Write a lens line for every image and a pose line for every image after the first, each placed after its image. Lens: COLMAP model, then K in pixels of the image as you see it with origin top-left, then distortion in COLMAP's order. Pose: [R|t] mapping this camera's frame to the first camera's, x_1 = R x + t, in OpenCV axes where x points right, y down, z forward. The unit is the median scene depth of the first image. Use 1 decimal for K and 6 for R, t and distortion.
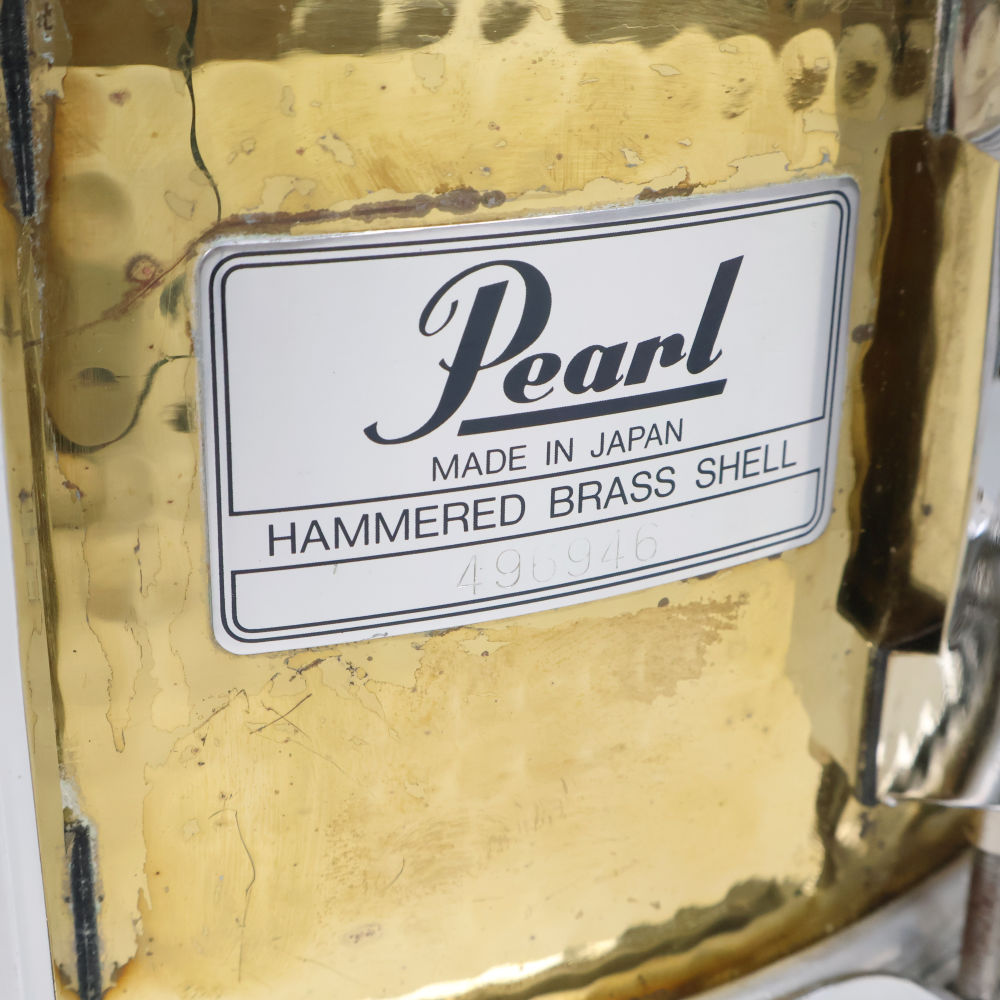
lens RADIAL K [[1949.1, 0, 500.0], [0, 1949.1, 500.0], [0, 0, 1]] dist [0.015927, 0.053725]
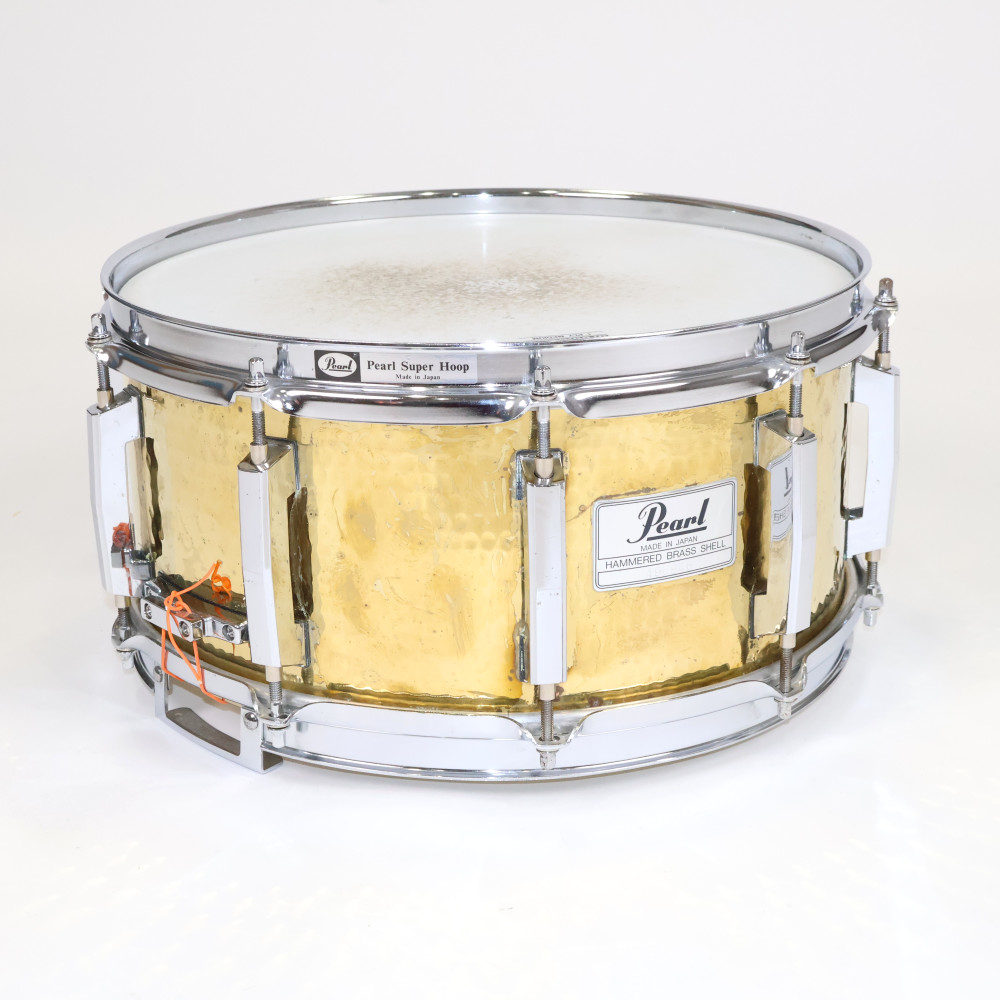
lens RADIAL K [[1949.1, 0, 500.0], [0, 1949.1, 500.0], [0, 0, 1]] dist [0.015927, 0.053725]
pose [[0.999357, -0.030271, -0.019201, -0.261986], [0.029031, 0.997662, -0.061875, 0.136644], [0.021029, 0.061277, 0.997899, -3.388132]]
